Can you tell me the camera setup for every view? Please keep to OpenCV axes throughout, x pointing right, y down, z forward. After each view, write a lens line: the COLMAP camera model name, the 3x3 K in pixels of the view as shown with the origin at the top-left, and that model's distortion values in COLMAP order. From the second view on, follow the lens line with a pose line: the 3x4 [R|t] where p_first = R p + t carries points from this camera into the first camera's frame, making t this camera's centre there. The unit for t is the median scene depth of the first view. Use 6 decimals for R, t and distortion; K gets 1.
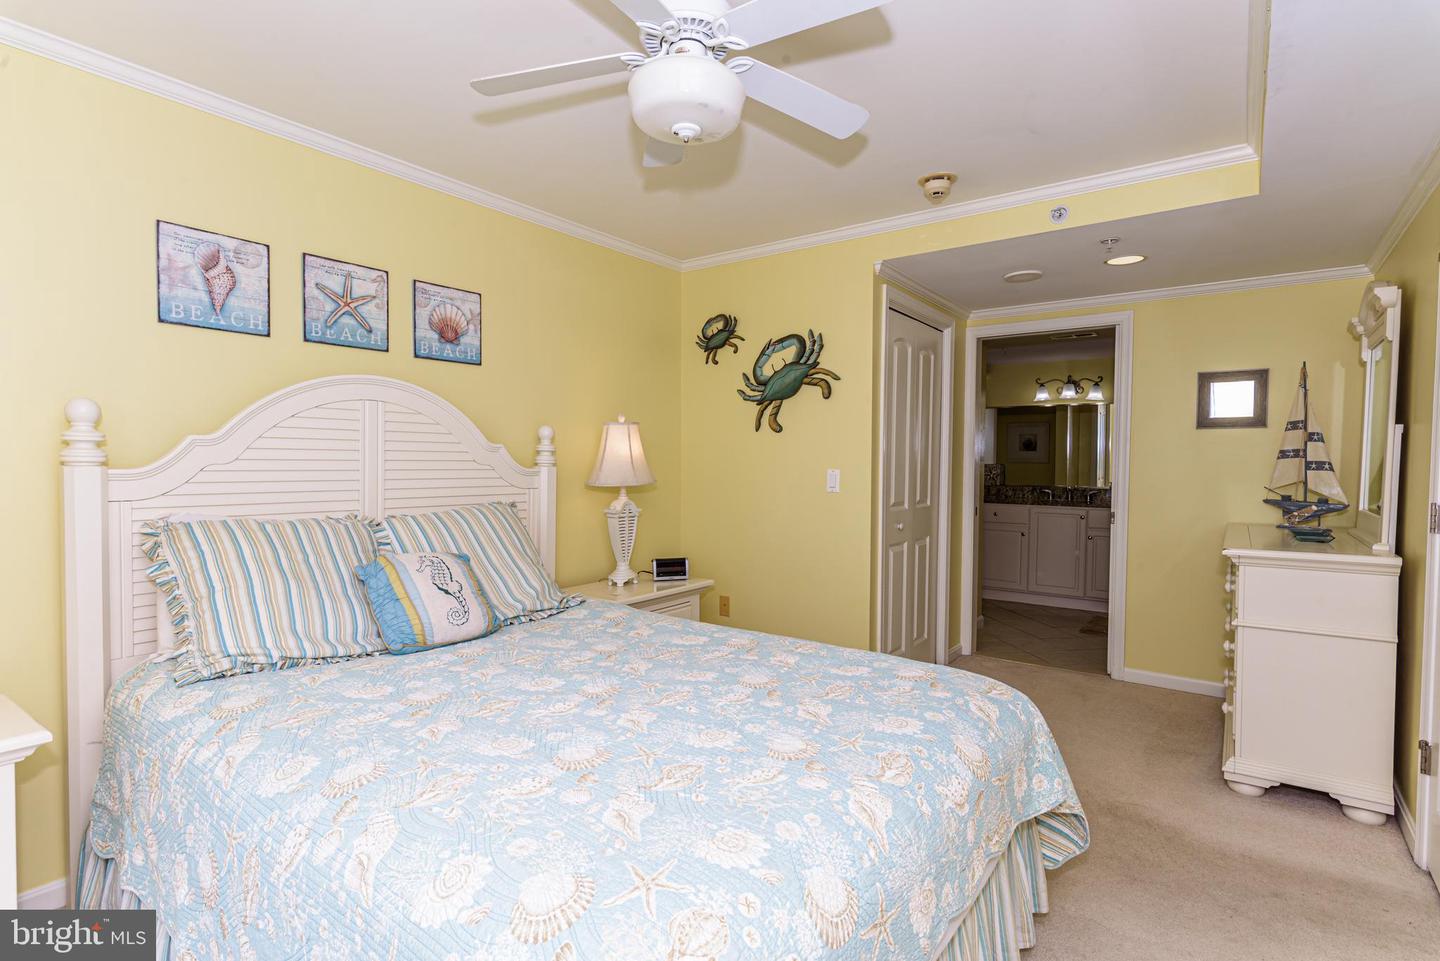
lens RADIAL K [[709.6, 0, 718.0], [0, 709.6, 483.3], [0, 0, 1]] dist [0.005779, -0.000103]
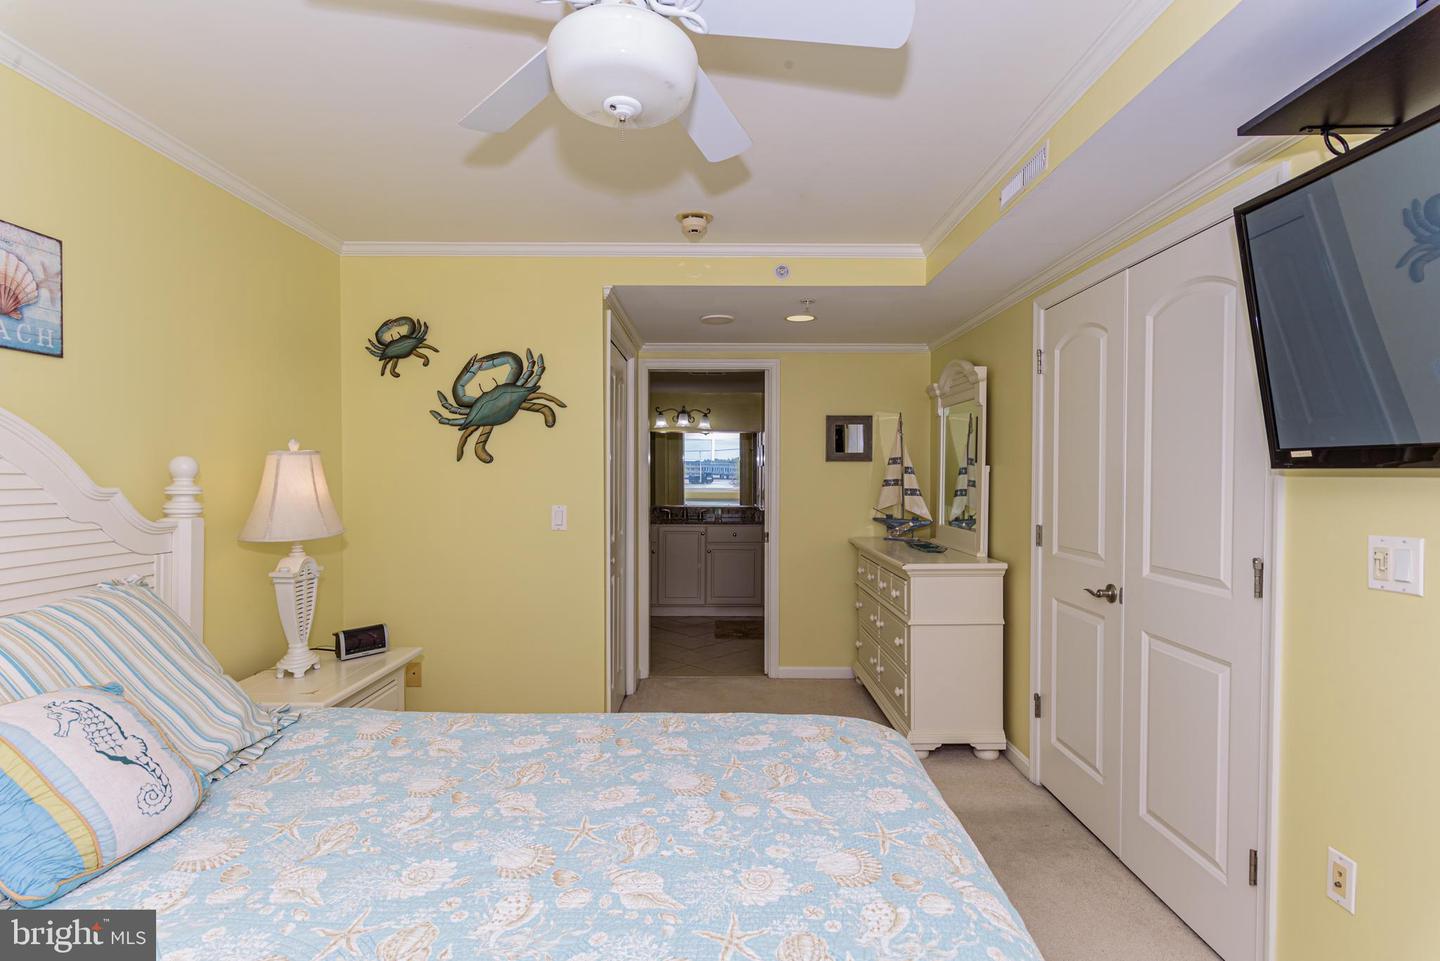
lens RADIAL K [[699.9, 0, 719.7], [0, 699.9, 485.2], [0, 0, 1]] dist [0.002294, -0.000487]
pose [[0.803074, -0.014053, 0.595713, -0.209644], [0.022638, 0.999720, -0.006935, -0.035040], [-0.595449, 0.019056, 0.803167, 0.160566]]
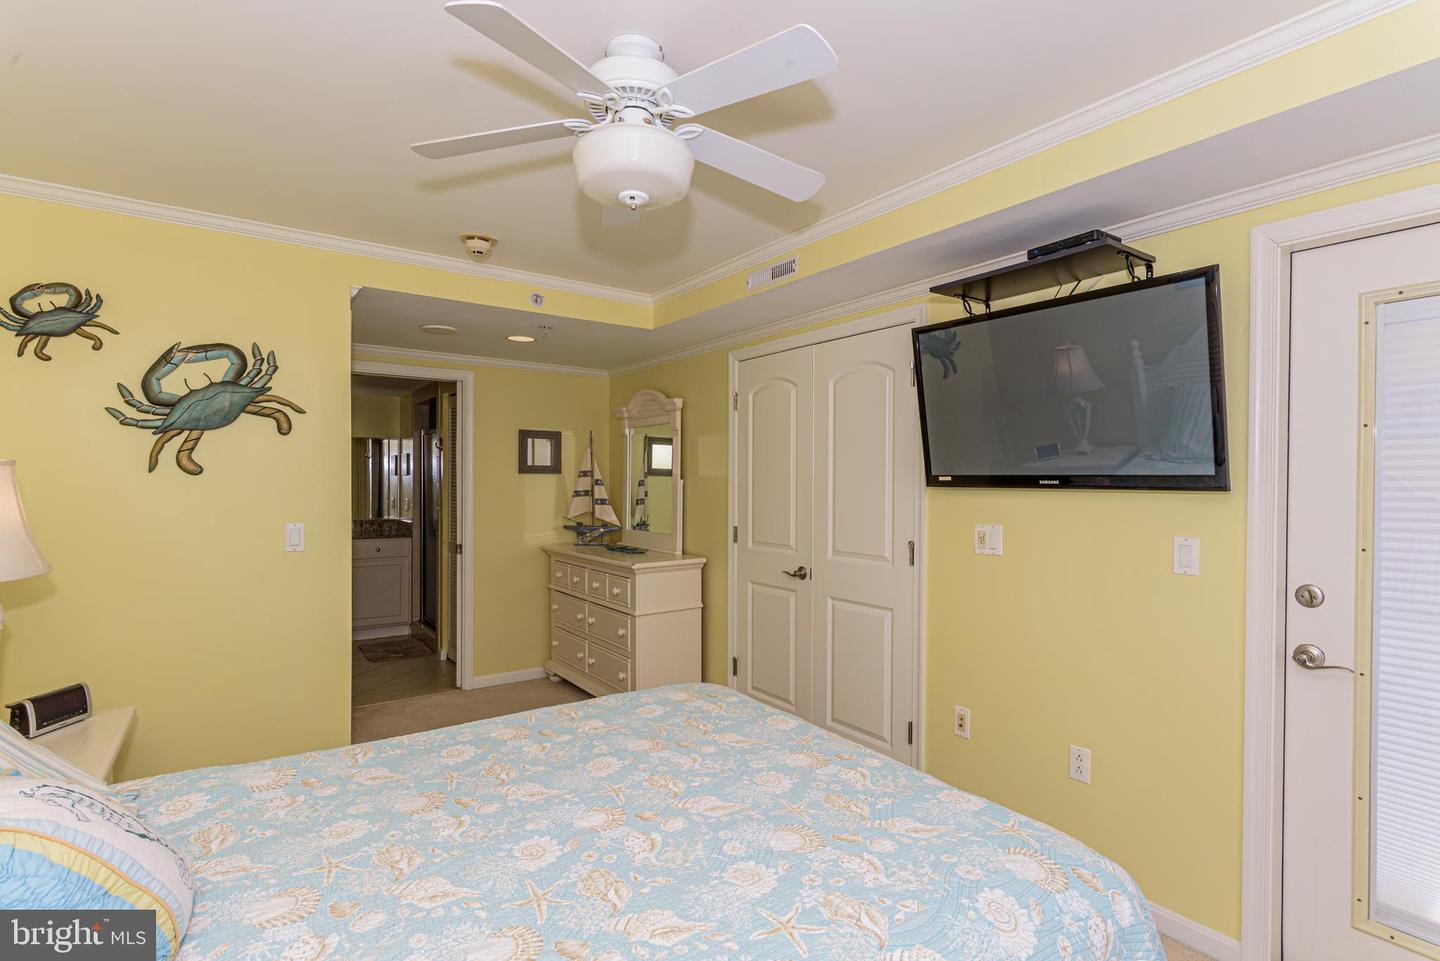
lens RADIAL K [[699.9, 0, 719.7], [0, 699.9, 485.2], [0, 0, 1]] dist [0.002294, -0.000487]
pose [[0.308069, -0.008356, 0.951327, -0.454944], [0.028611, 0.999590, -0.000485, -0.049290], [-0.950934, 0.027368, 0.308181, 0.299187]]
